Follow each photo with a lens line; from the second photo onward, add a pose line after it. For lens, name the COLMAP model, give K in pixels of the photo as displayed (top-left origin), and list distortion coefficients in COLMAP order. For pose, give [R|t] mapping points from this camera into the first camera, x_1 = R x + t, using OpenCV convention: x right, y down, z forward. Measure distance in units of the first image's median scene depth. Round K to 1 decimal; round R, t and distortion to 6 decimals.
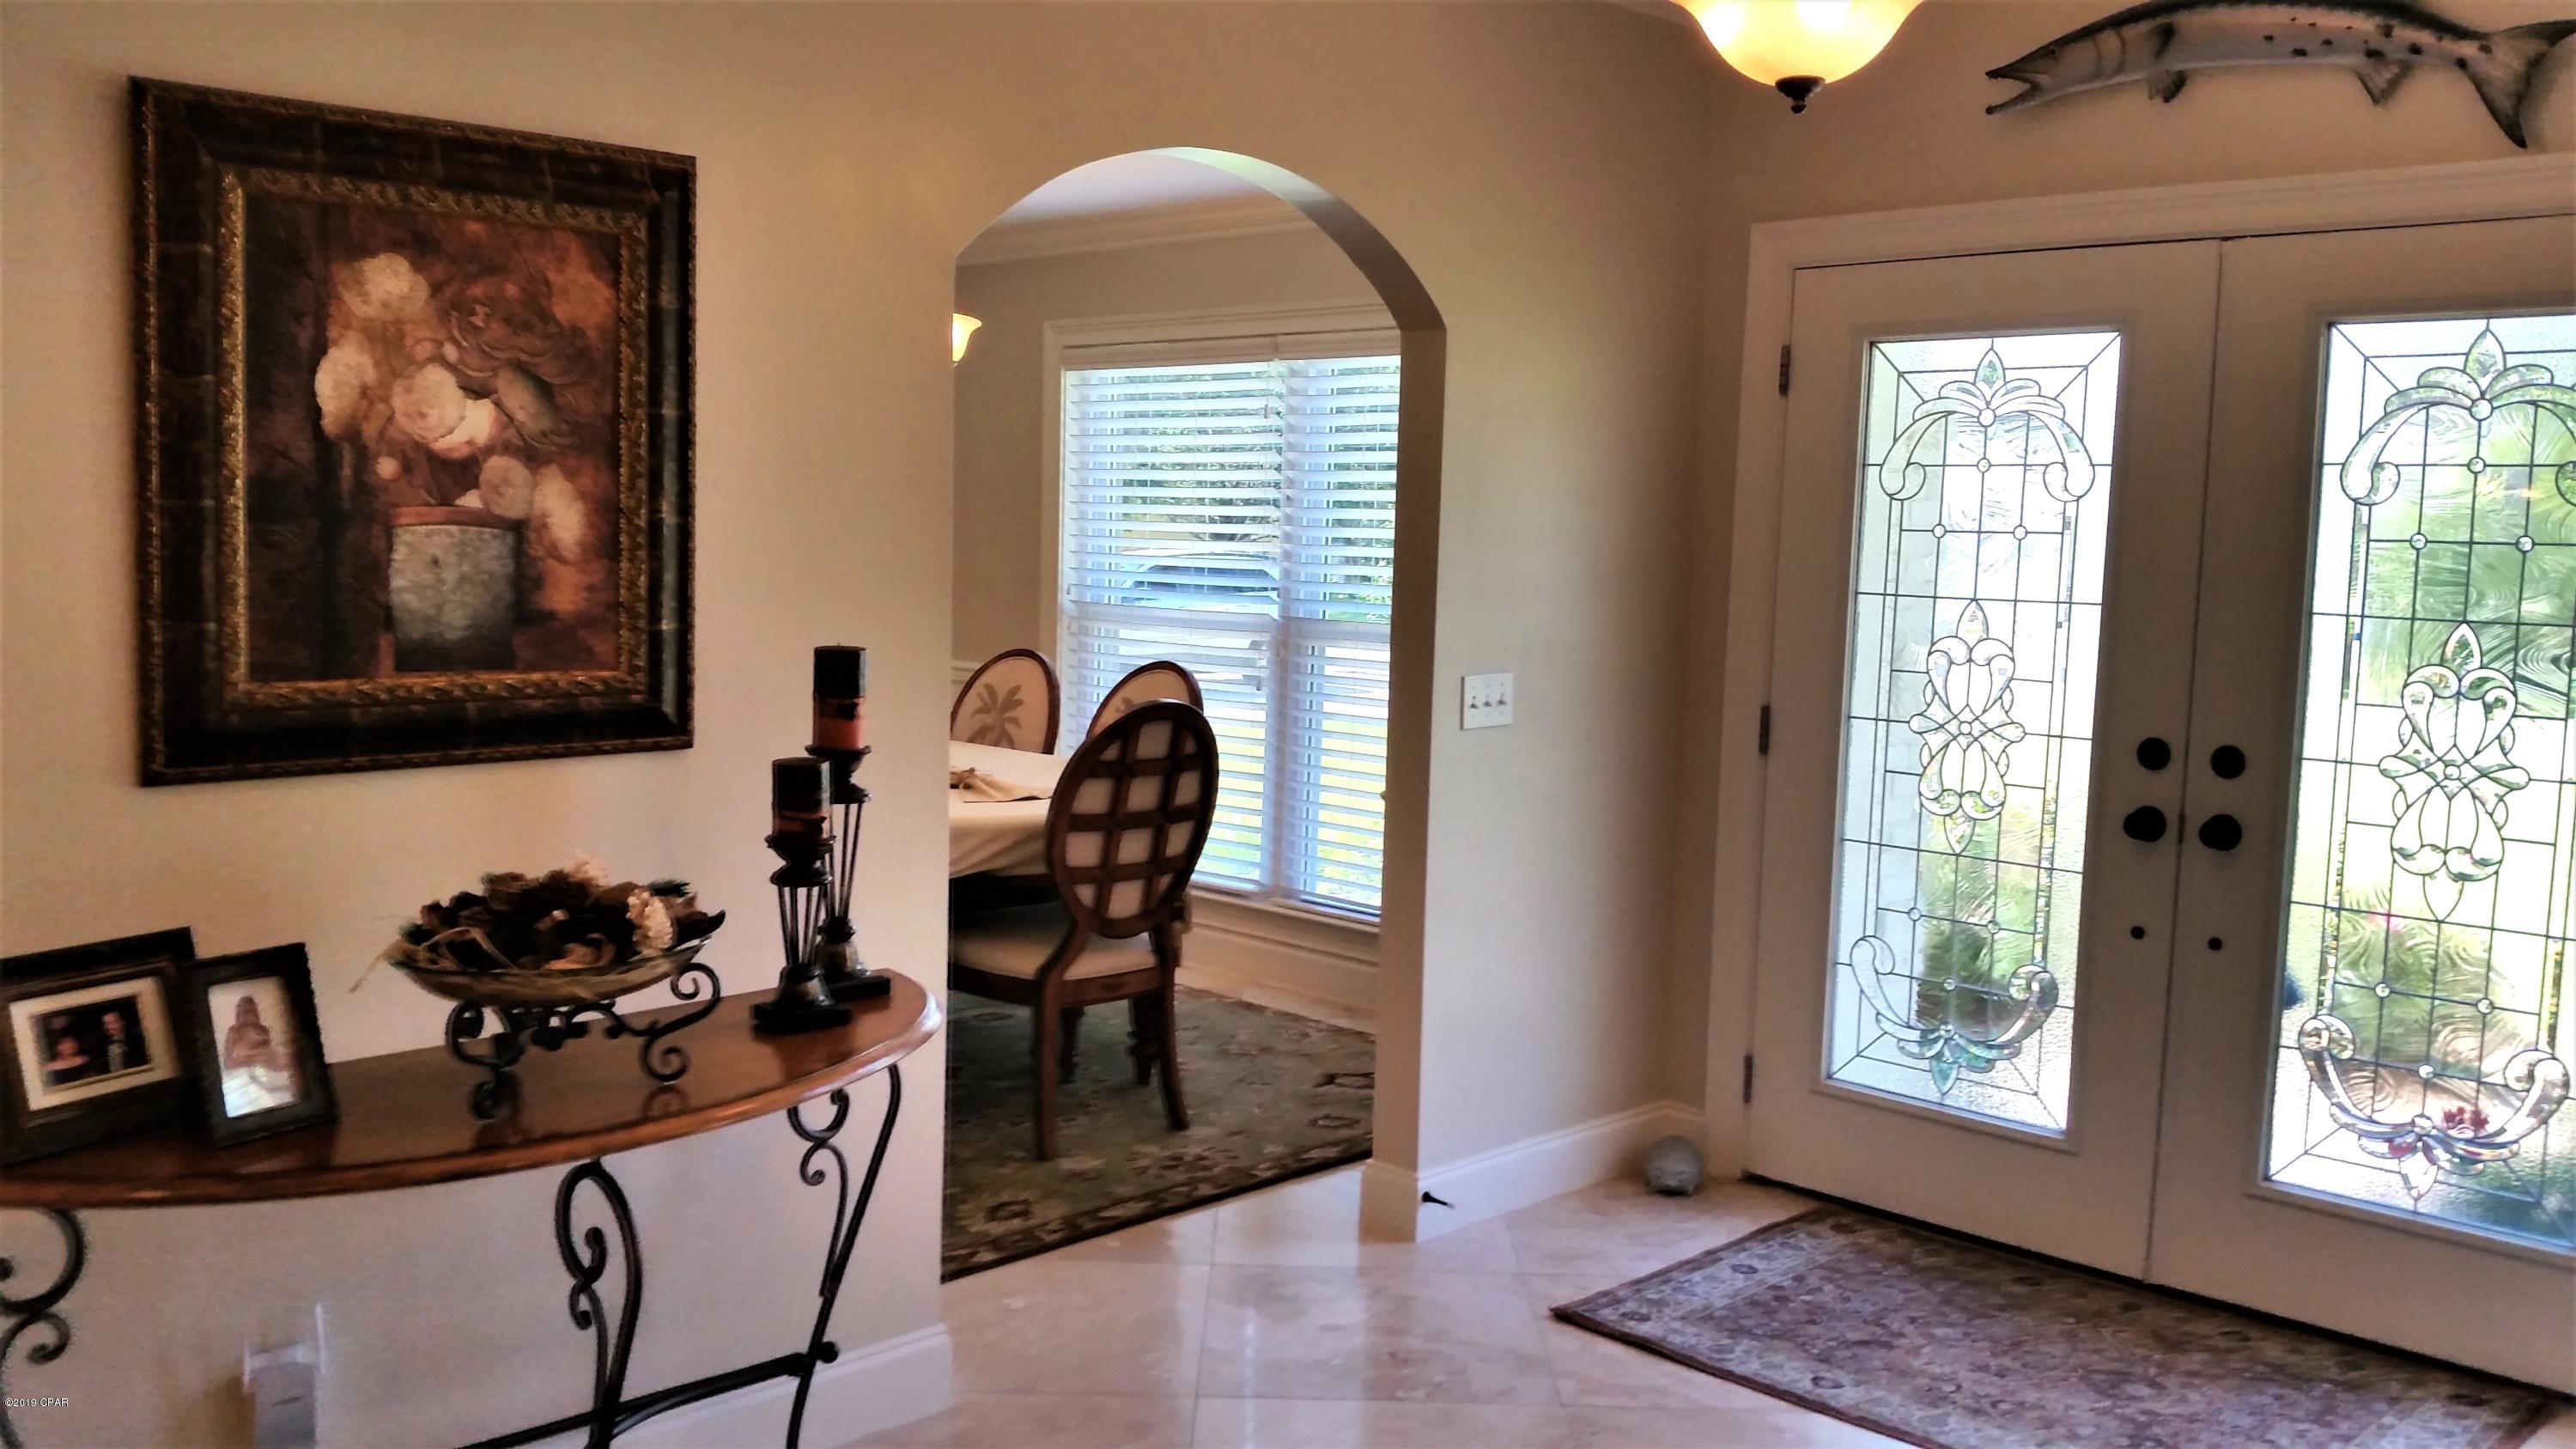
lens RADIAL K [[2120.1, 0, 1262.3], [0, 2120.1, 699.8], [0, 0, 1]] dist [0.100002, -0.198040]
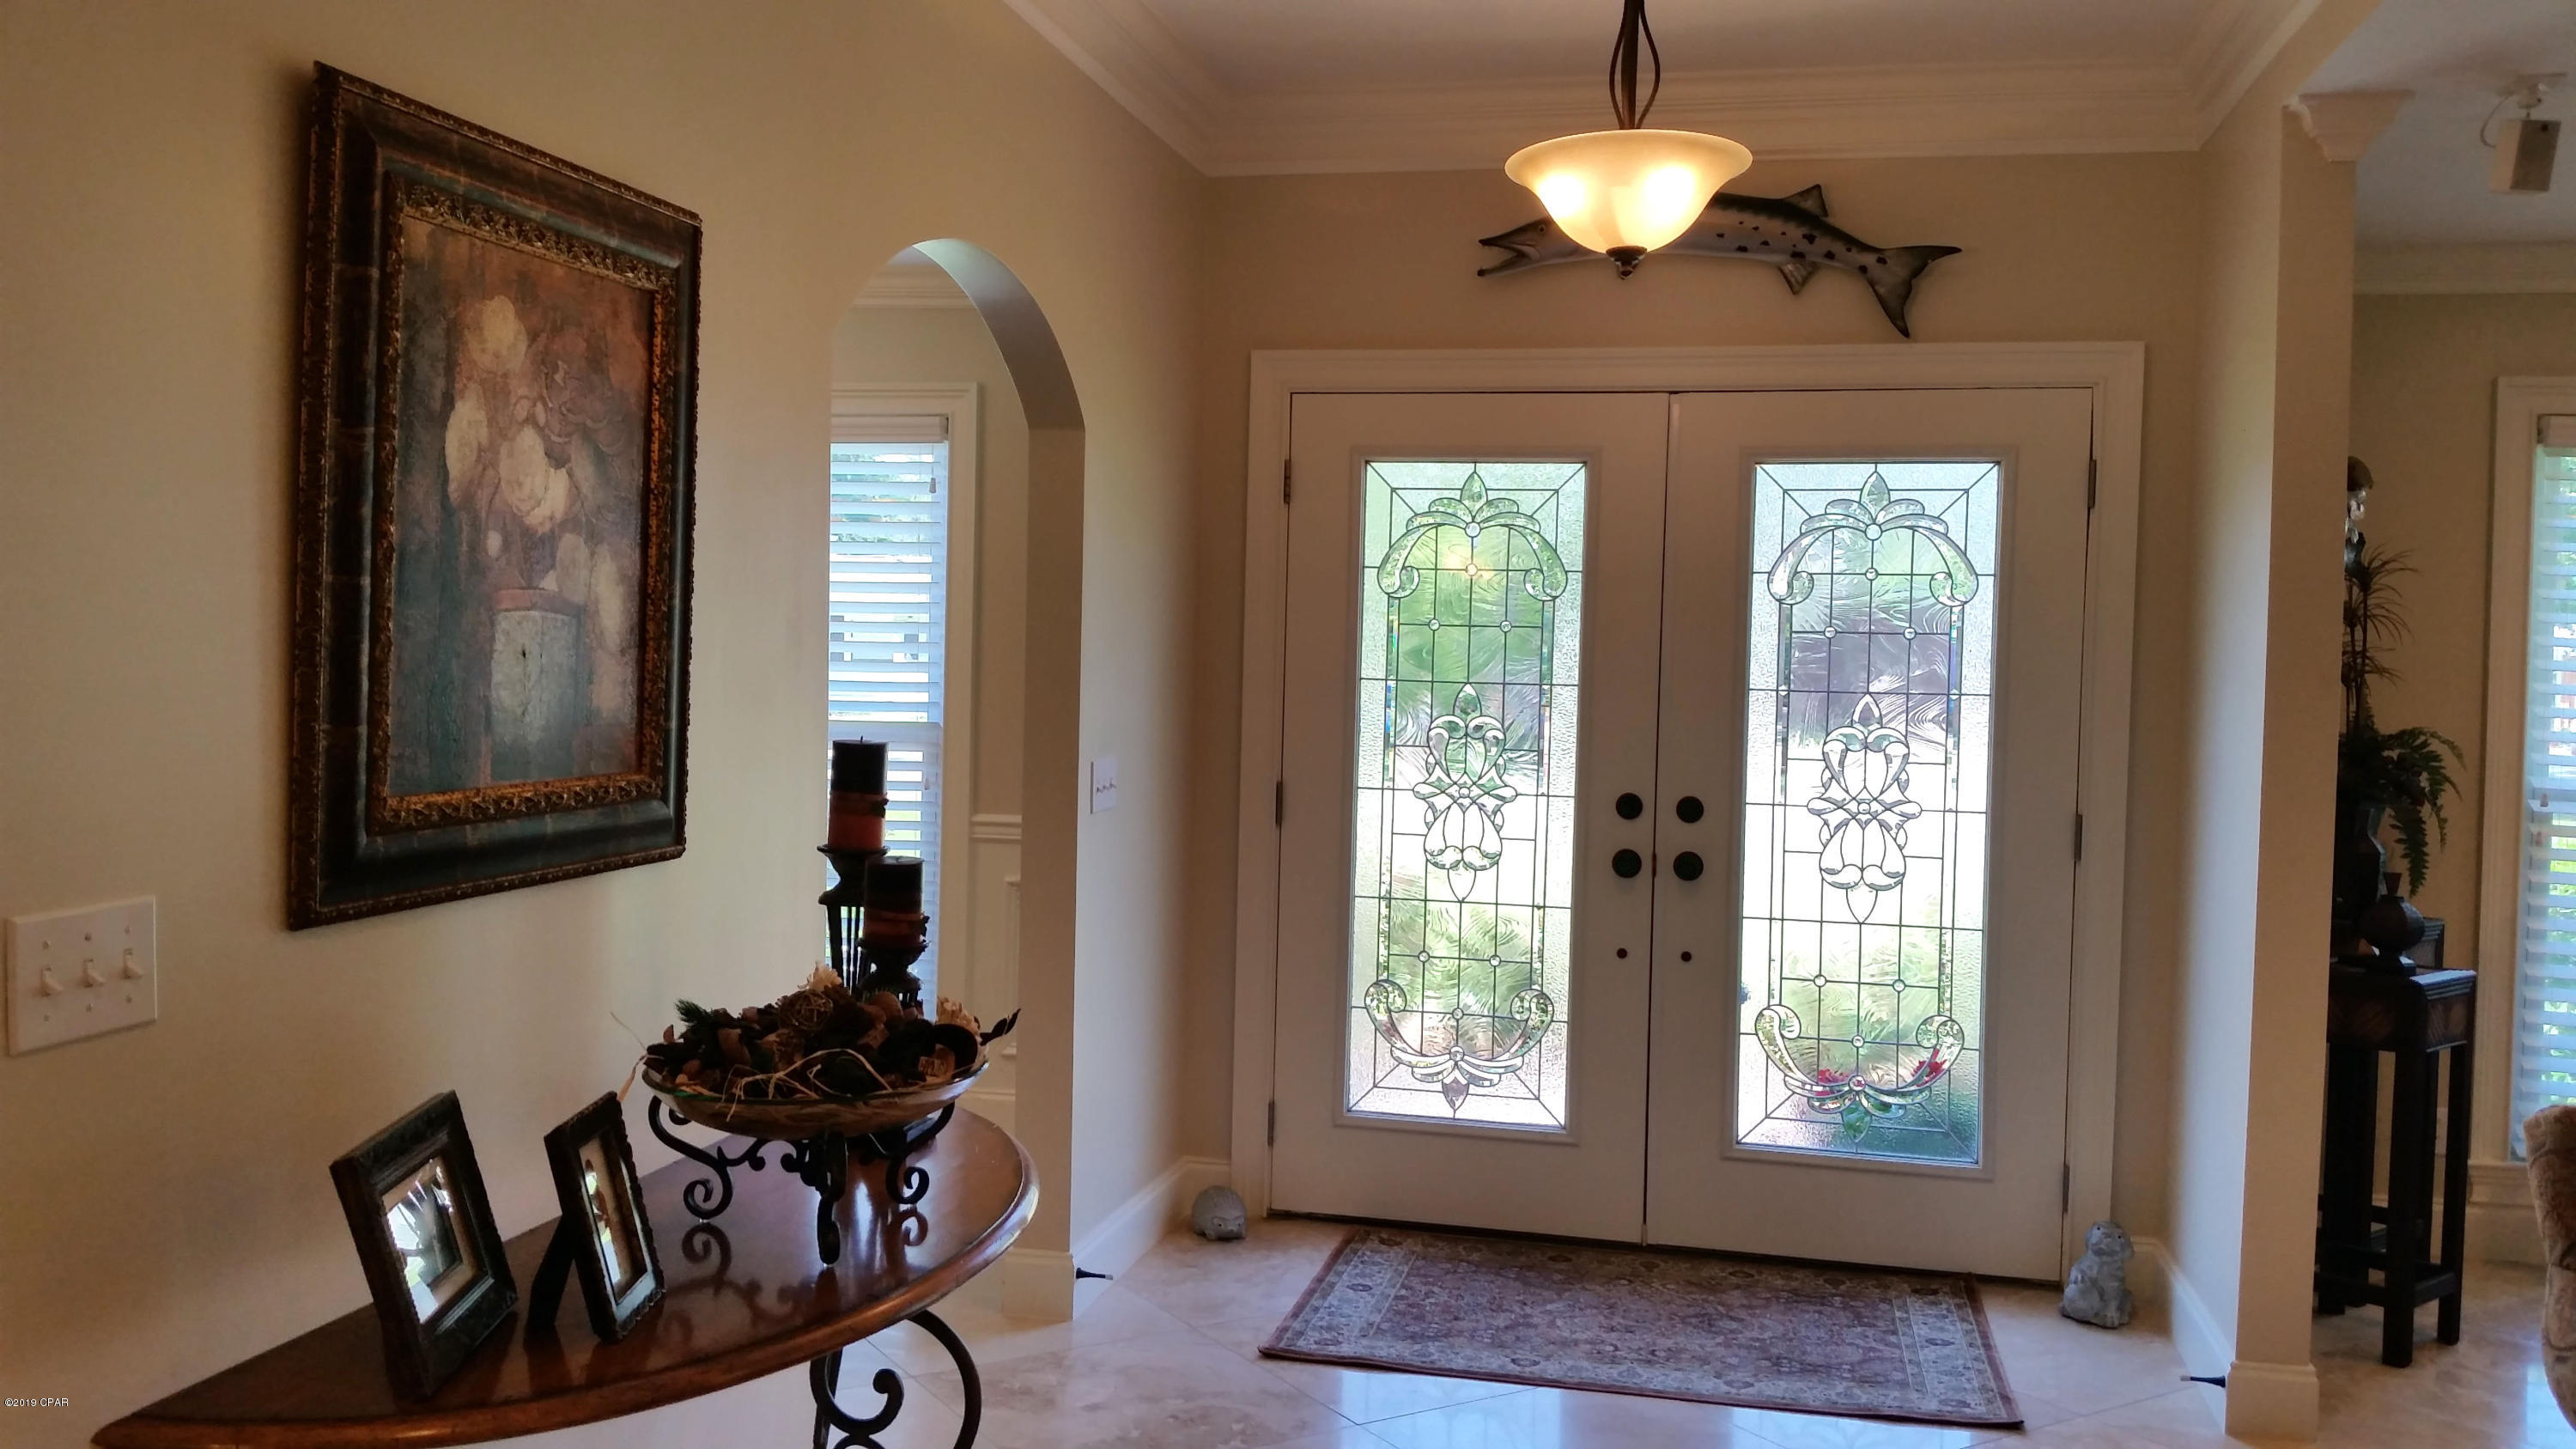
lens RADIAL K [[2120.1, 0, 1238.6], [0, 2120.1, 708.6], [0, 0, 1]] dist [0.100002, -0.198040]
pose [[0.851245, -0.019765, 0.524396, -0.445013], [0.042896, 0.998567, -0.031996, -0.001191], [-0.523012, 0.049731, 0.850873, 0.085724]]
